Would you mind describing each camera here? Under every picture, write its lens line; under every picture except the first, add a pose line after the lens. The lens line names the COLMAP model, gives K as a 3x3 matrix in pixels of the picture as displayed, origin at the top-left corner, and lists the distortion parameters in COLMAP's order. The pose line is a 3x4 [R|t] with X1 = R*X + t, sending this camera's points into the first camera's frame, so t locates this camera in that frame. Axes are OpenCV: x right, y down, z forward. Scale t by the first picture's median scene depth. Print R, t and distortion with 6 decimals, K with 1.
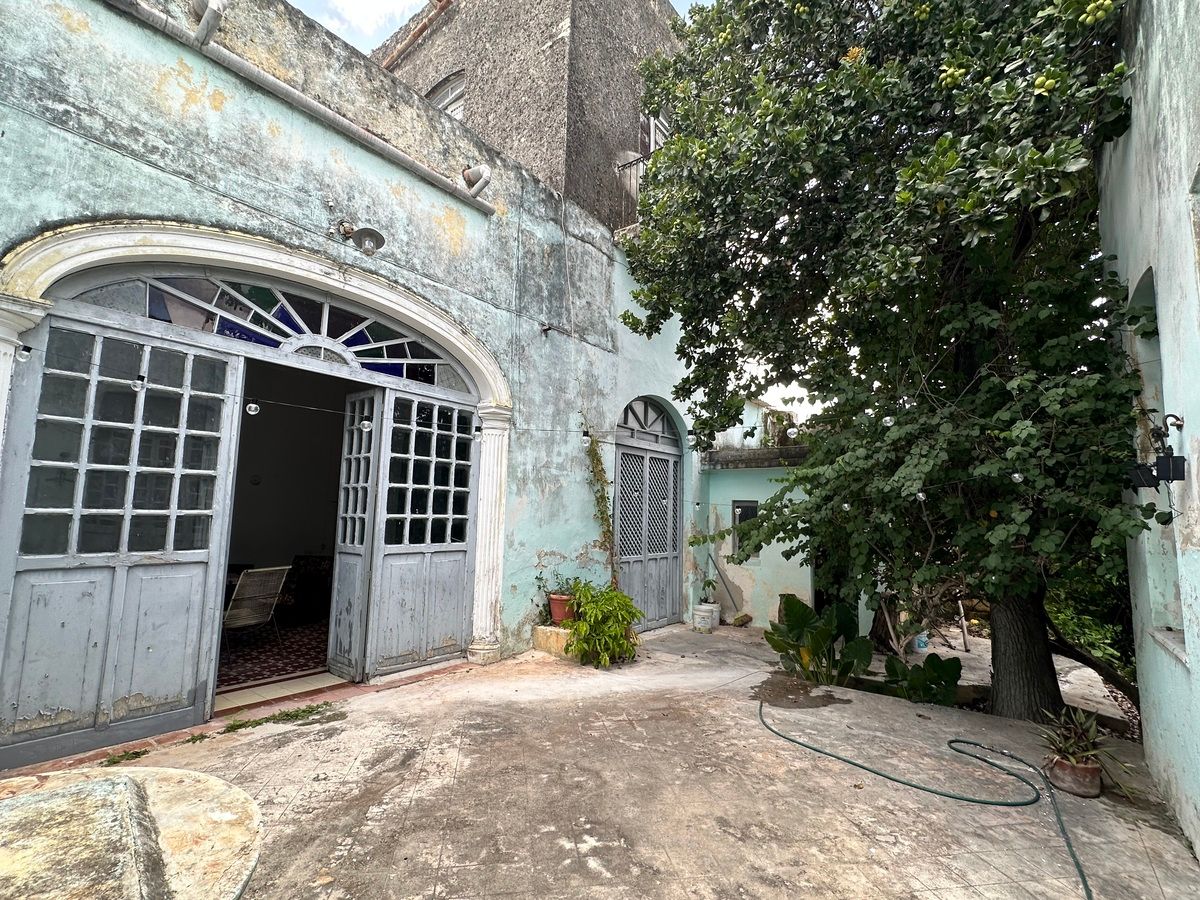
lens RADIAL K [[574.0, 0, 600.0], [0, 574.0, 449.0], [0, 0, 1]] dist [0.000898, 0.000253]
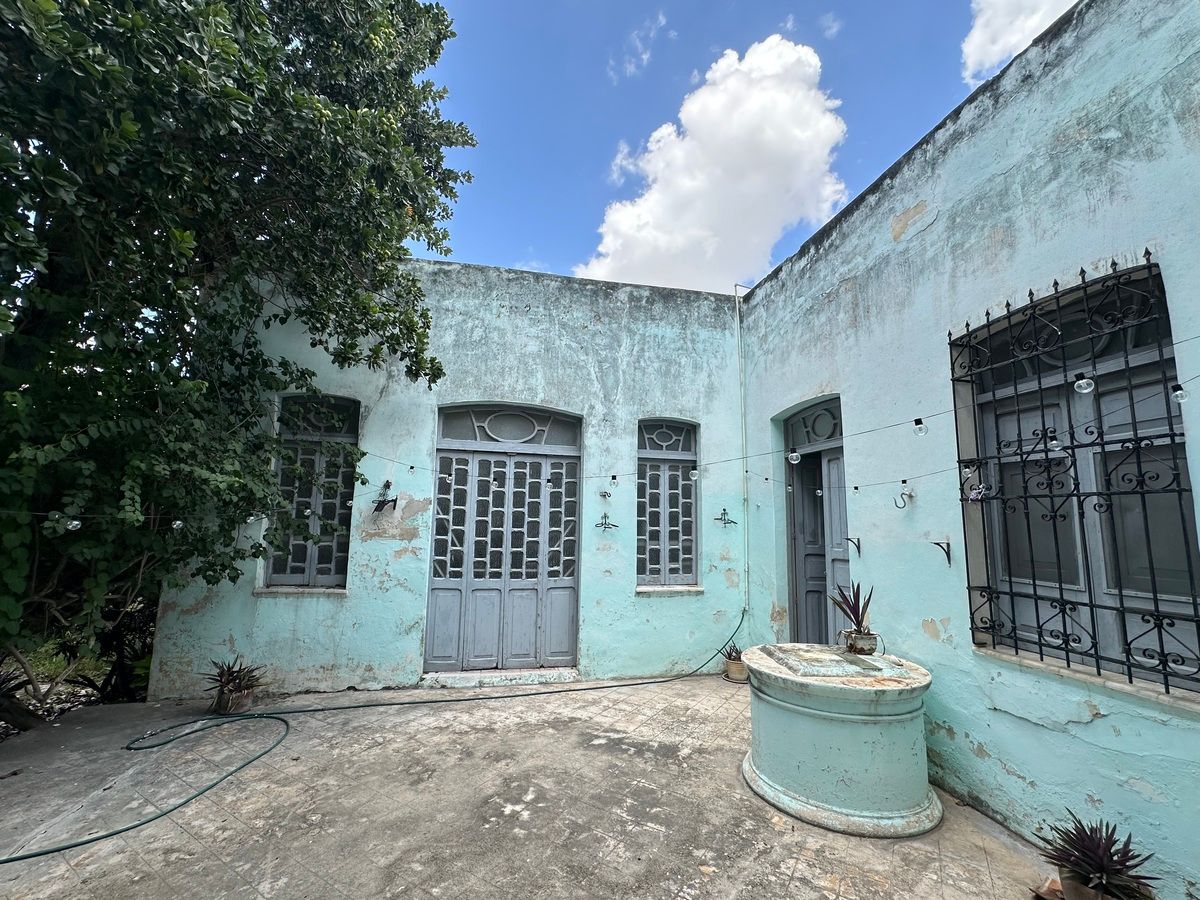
lens RADIAL K [[512.9, 0, 596.0], [0, 512.9, 453.1], [0, 0, 1]] dist [-0.000794, 0.001588]
pose [[-0.756111, 0.048065, 0.652676, -0.738281], [-0.113982, 0.972385, -0.203655, 0.115229], [-0.644441, -0.228380, -0.729752, 1.501193]]
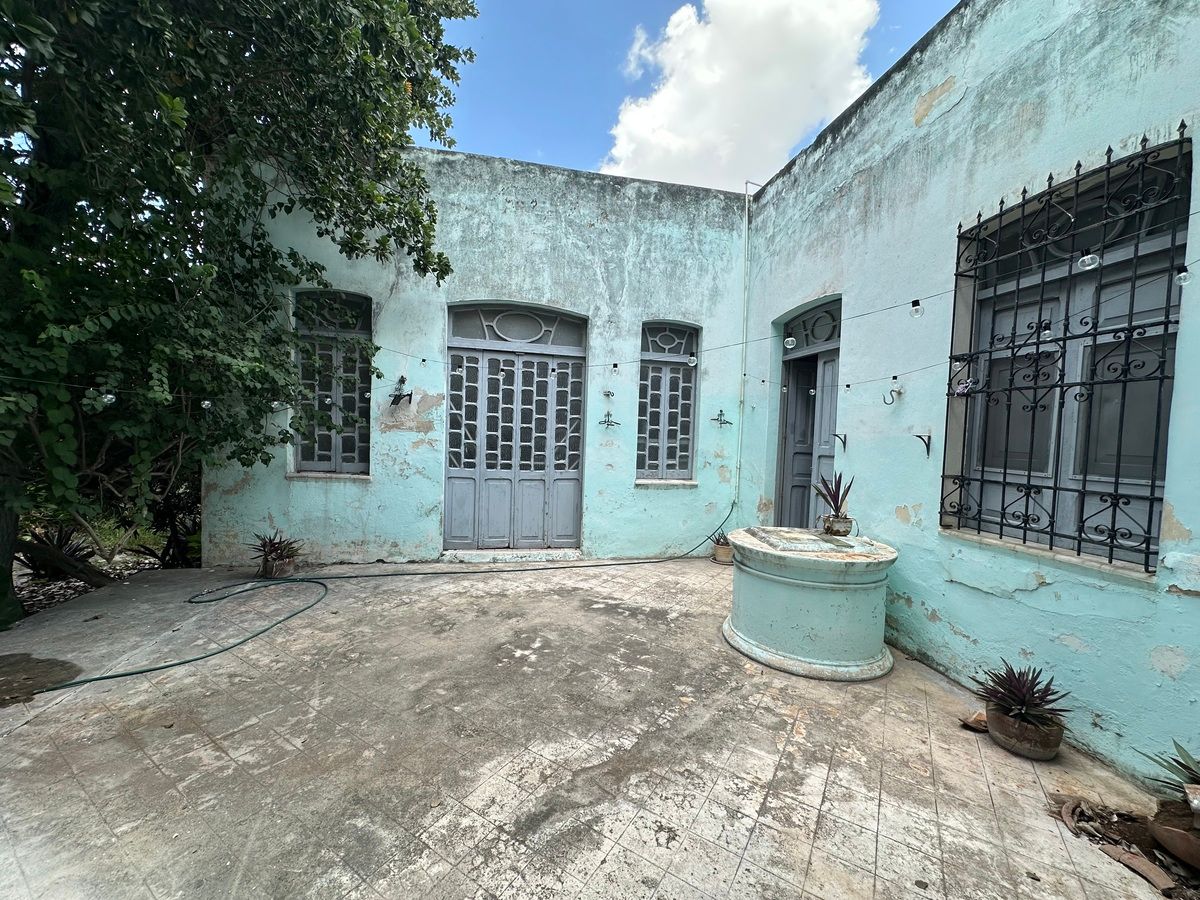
lens RADIAL K [[482.4, 0, 596.7], [0, 482.4, 452.5], [0, 0, 1]] dist [0.000494, 0.000621]
pose [[-0.748127, -0.079222, 0.658810, -0.741655], [-0.131049, 0.990932, -0.029656, 0.158044], [-0.650486, -0.108523, -0.751725, 1.483129]]
